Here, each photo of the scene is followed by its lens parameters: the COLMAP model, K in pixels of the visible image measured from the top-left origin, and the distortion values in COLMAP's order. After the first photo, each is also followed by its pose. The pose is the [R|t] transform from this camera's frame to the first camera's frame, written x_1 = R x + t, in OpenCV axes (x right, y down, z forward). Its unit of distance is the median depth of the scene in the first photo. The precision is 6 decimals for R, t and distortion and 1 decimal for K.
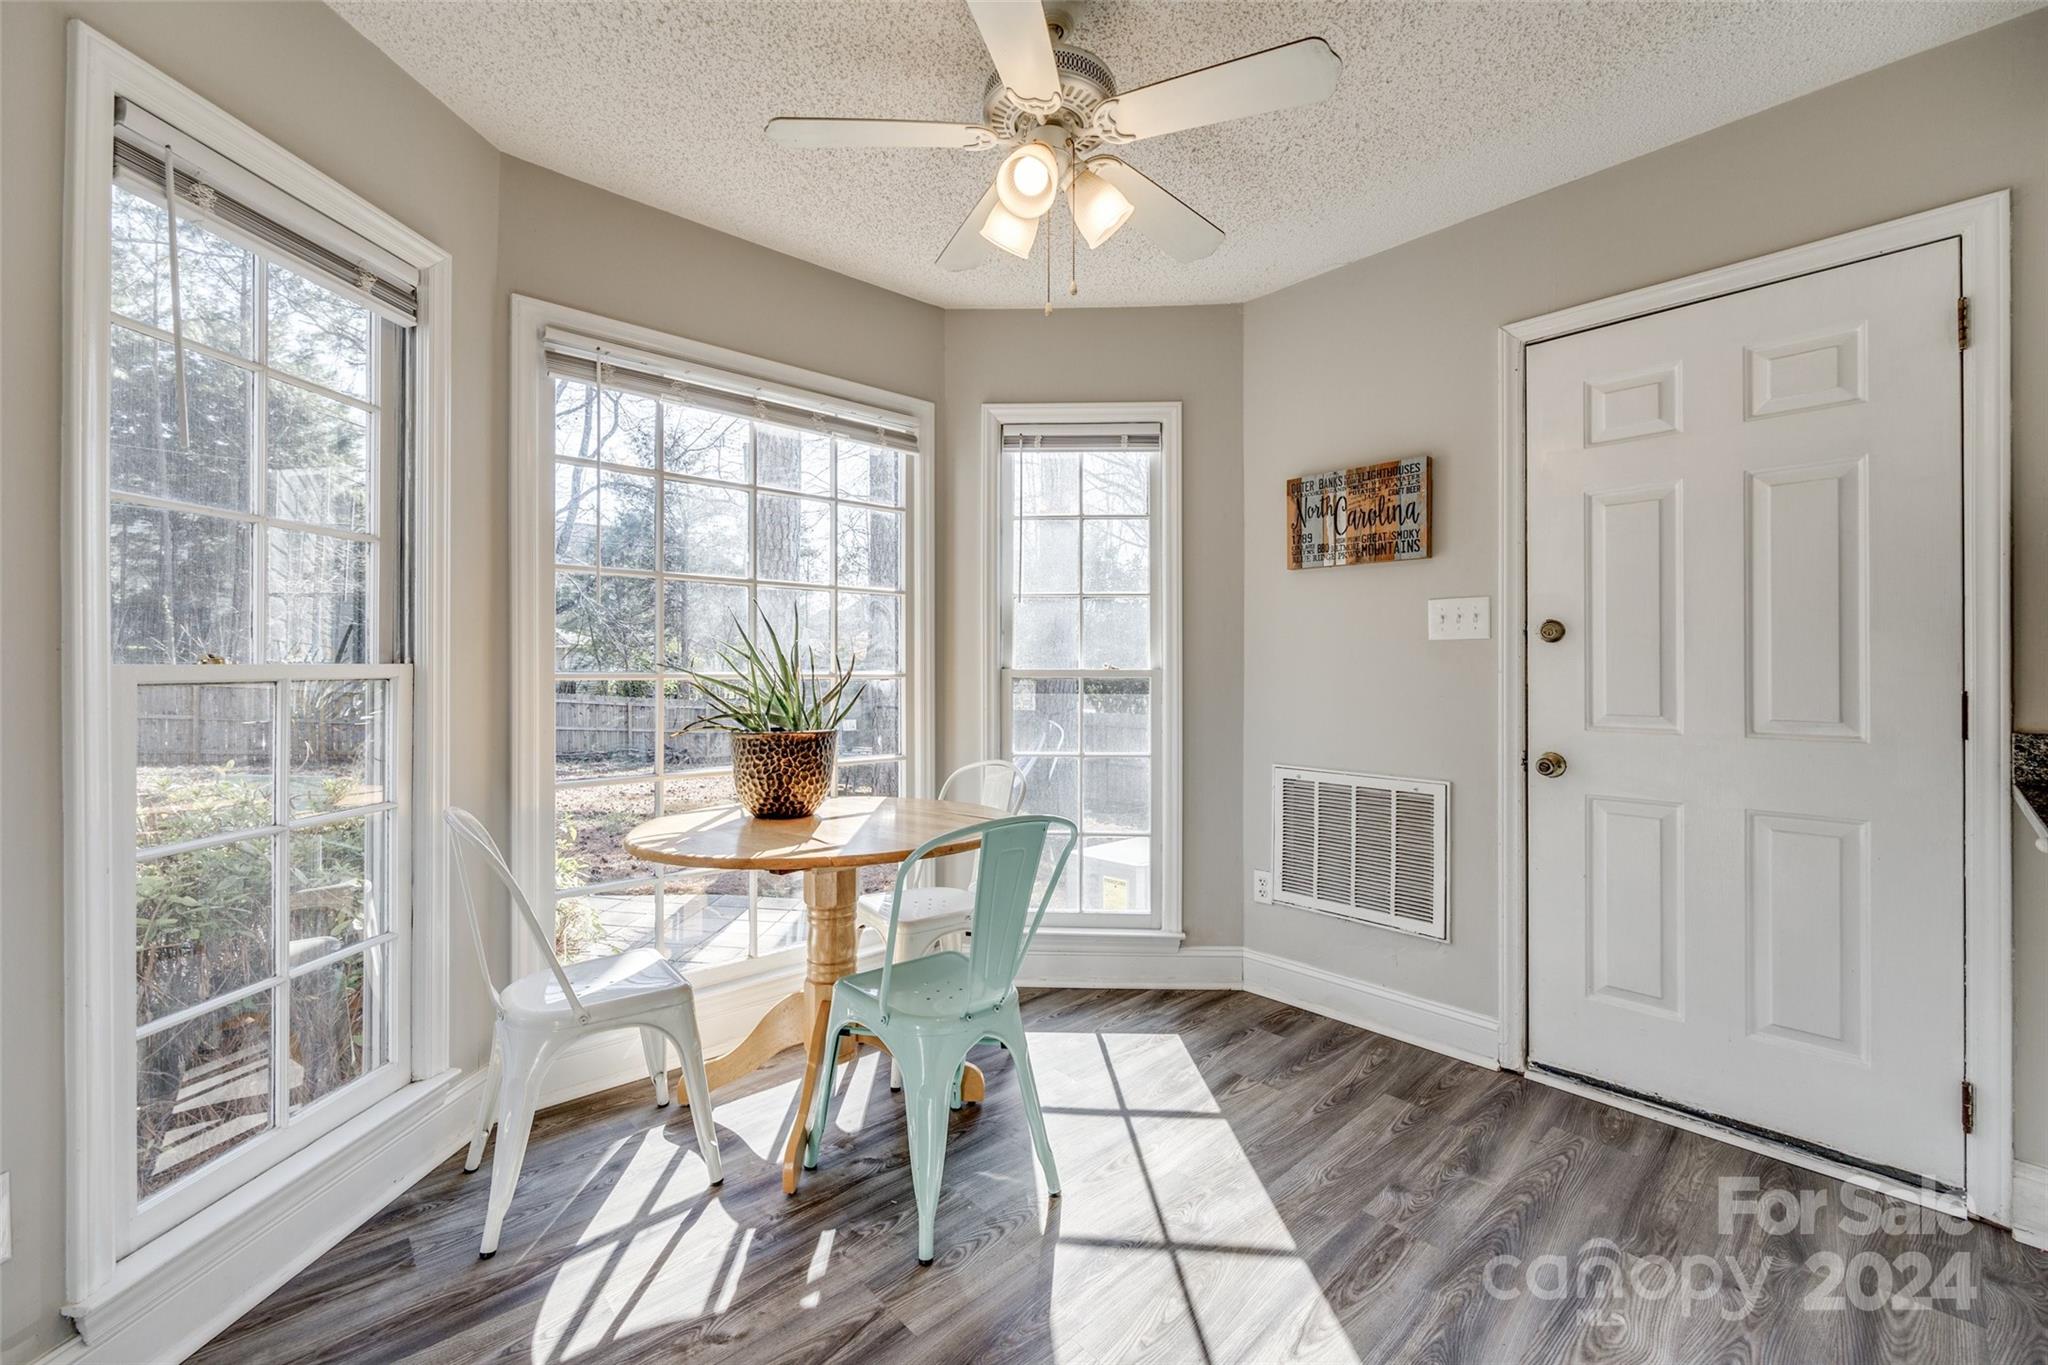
lens RADIAL K [[833.4, 0, 1016.1], [0, 833.4, 666.6], [0, 0, 1]] dist [-0.006017, 0.000932]
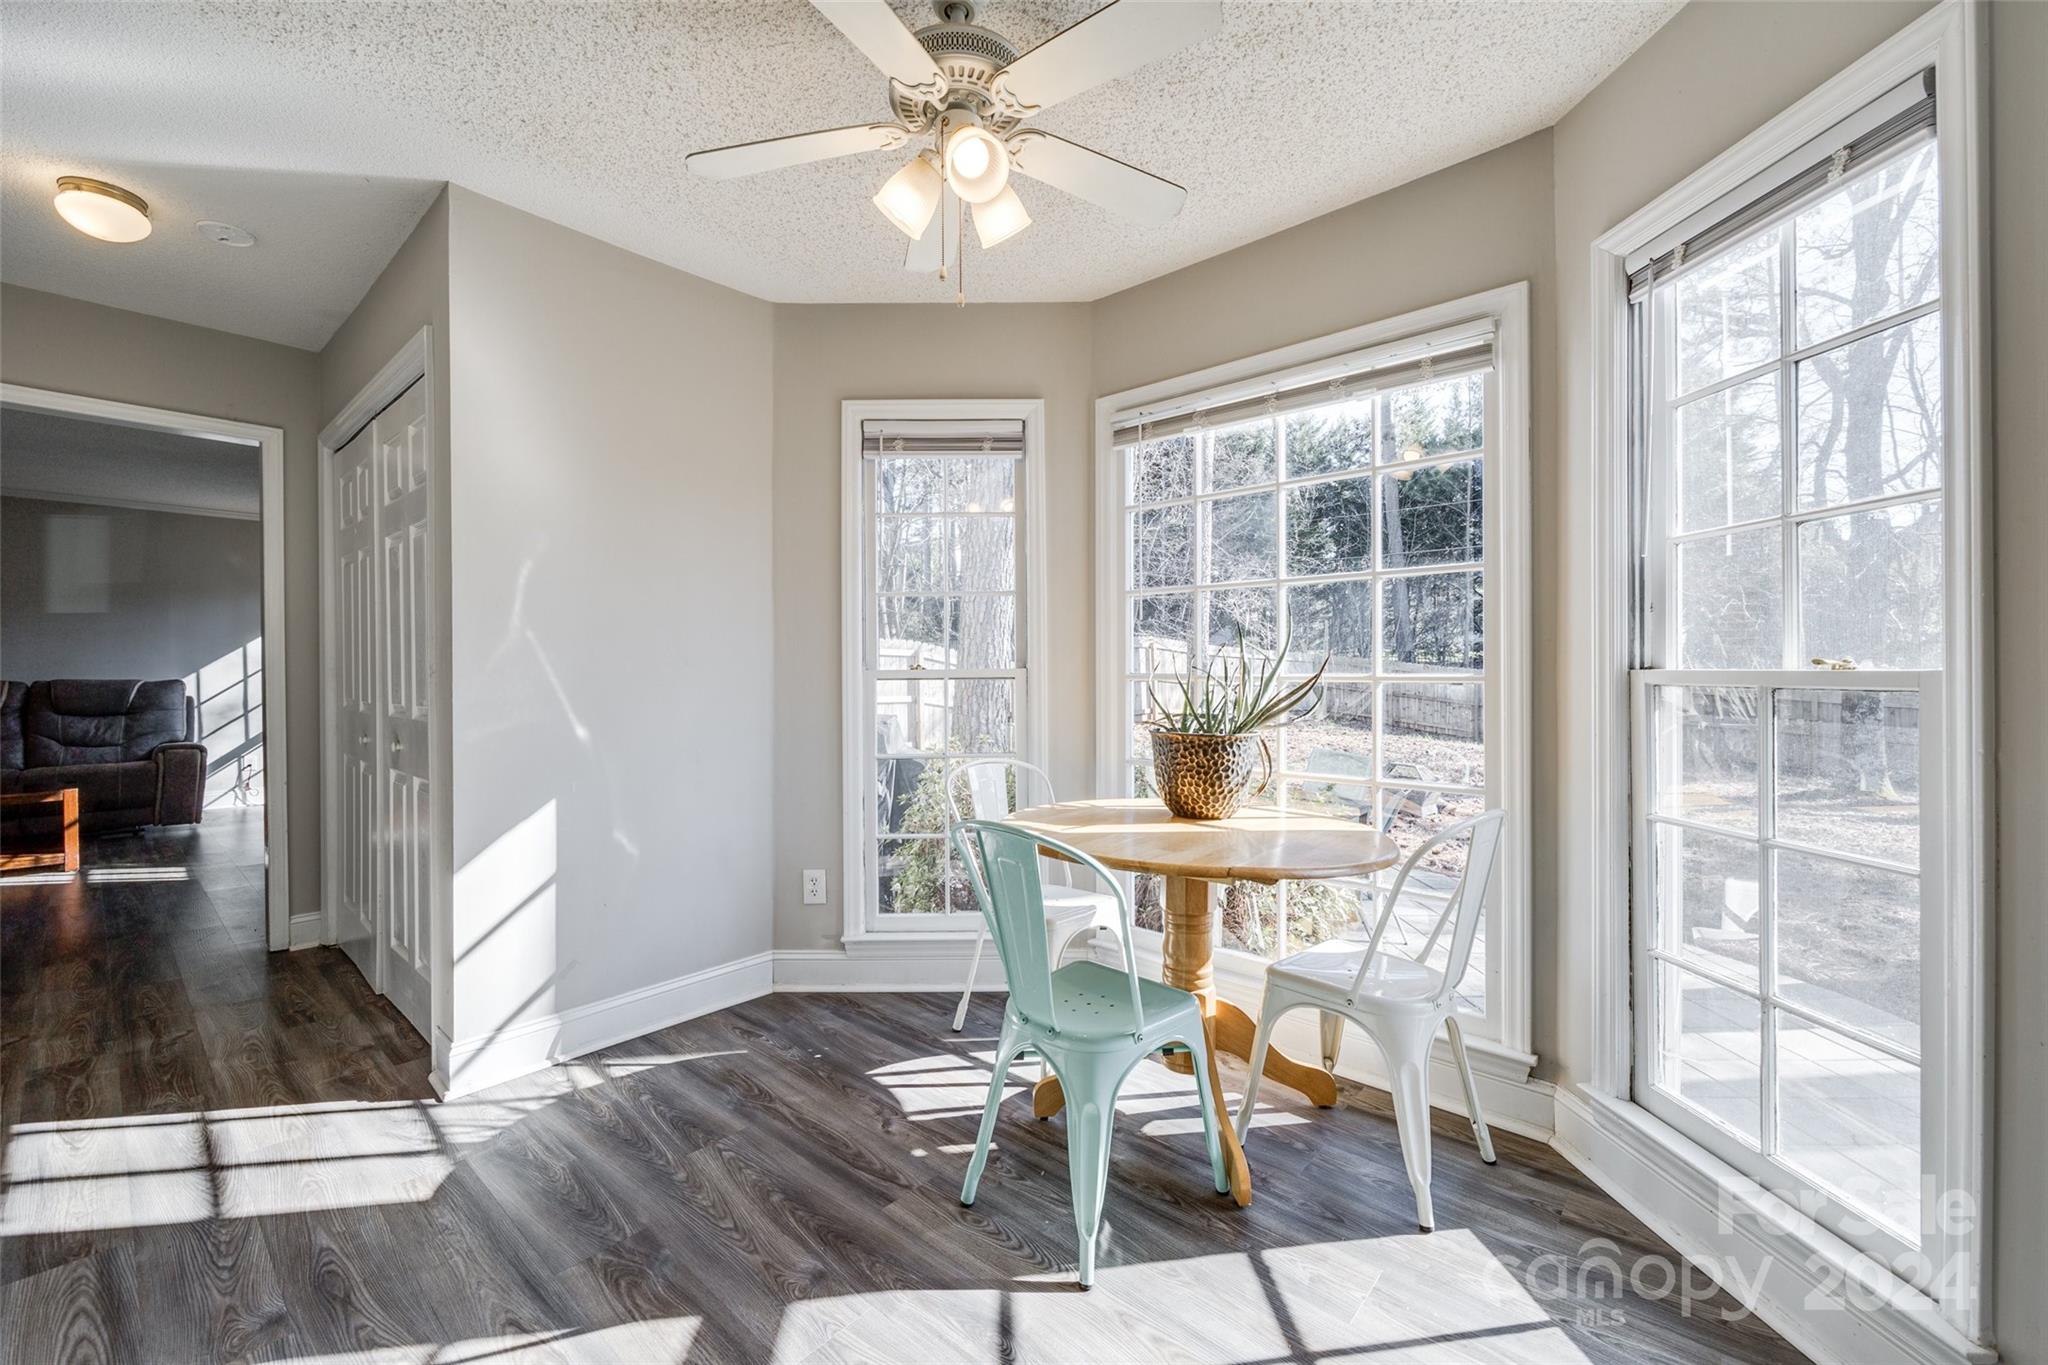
lens RADIAL K [[833.4, 0, 1016.1], [0, 833.4, 666.6], [0, 0, 1]] dist [-0.006017, 0.000932]
pose [[0.091536, -0.004439, -0.995792, 0.740883], [0.004444, 0.999982, -0.004049, 0.001971], [0.995792, -0.004055, 0.091554, 0.711461]]
